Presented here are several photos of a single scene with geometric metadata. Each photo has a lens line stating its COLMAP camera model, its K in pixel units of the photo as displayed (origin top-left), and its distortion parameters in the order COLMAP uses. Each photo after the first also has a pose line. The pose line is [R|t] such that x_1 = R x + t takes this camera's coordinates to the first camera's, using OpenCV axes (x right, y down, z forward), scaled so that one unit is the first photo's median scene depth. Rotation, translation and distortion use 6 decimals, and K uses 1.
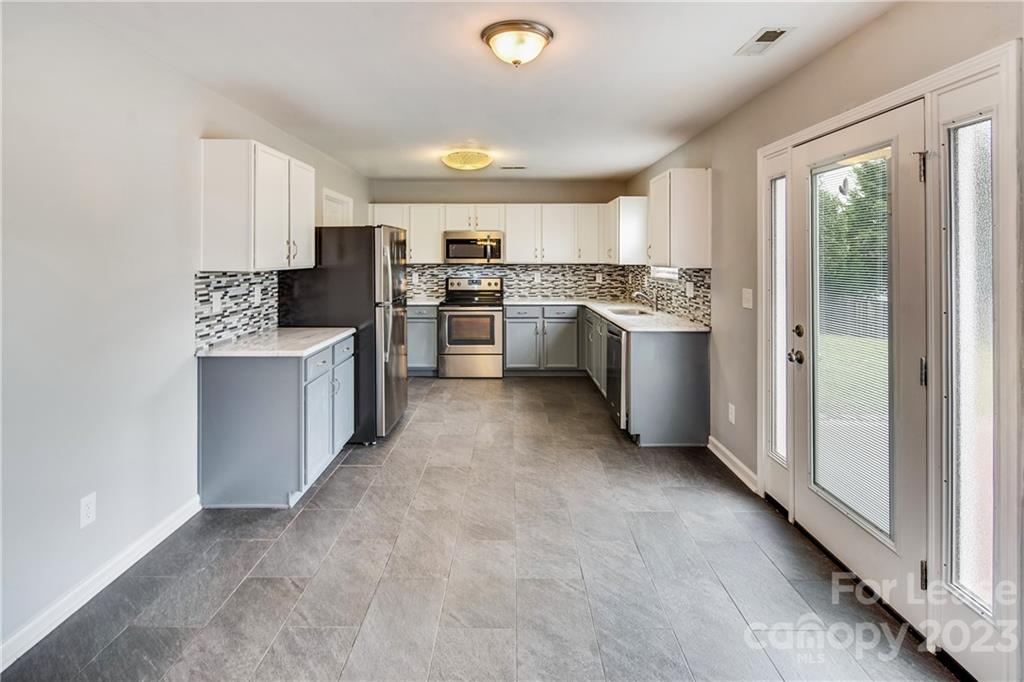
lens RADIAL K [[502.7, 0, 508.5], [0, 502.7, 251.3], [0, 0, 1]] dist [0.001588, -0.000677]
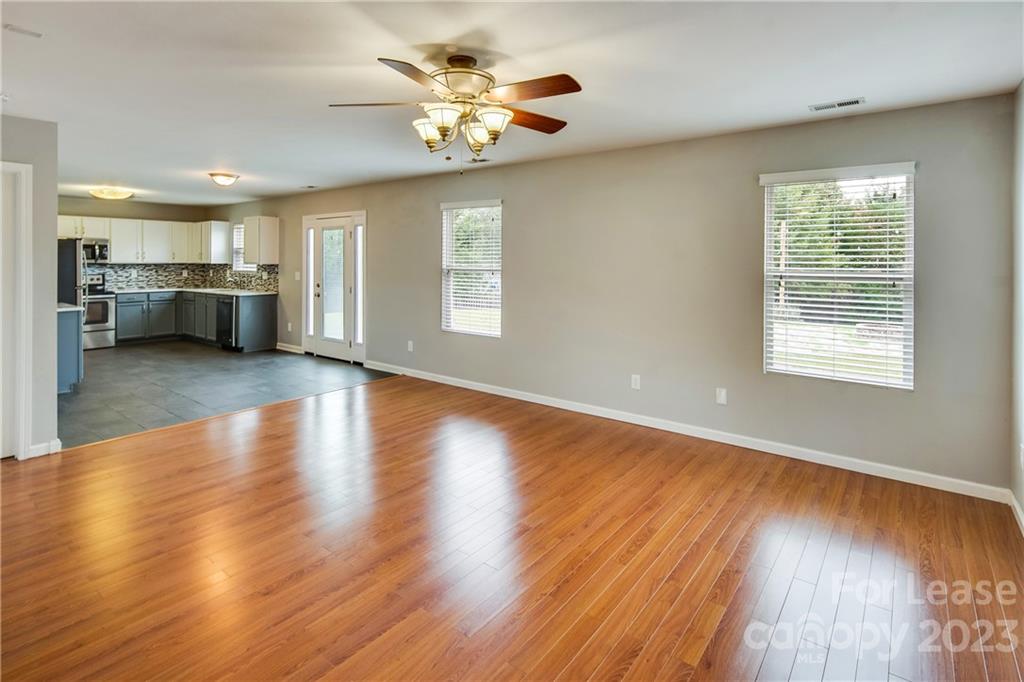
lens RADIAL K [[512.8, 0, 507.3], [0, 512.8, 262.5], [0, 0, 1]] dist [-0.002771, -0.000418]
pose [[0.616788, -0.001668, 0.787128, -0.451398], [-0.012211, 0.999857, 0.011688, -0.006586], [-0.787035, -0.016821, 0.616679, -0.702099]]
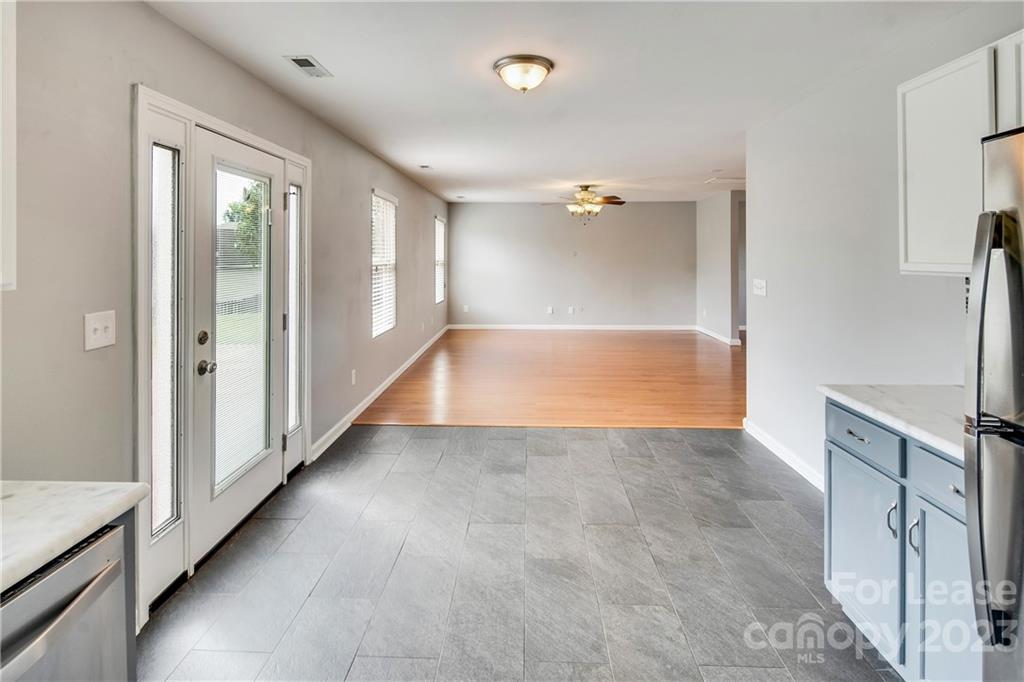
lens RADIAL K [[497.9, 0, 508.2], [0, 497.9, 262.2], [0, 0, 1]] dist [-0.000434, -0.001034]
pose [[-0.999380, 0.000000, 0.035202, 0.005242], [0.000198, 0.999984, 0.005636, 0.009263], [-0.035202, 0.005639, -0.999364, 0.819740]]
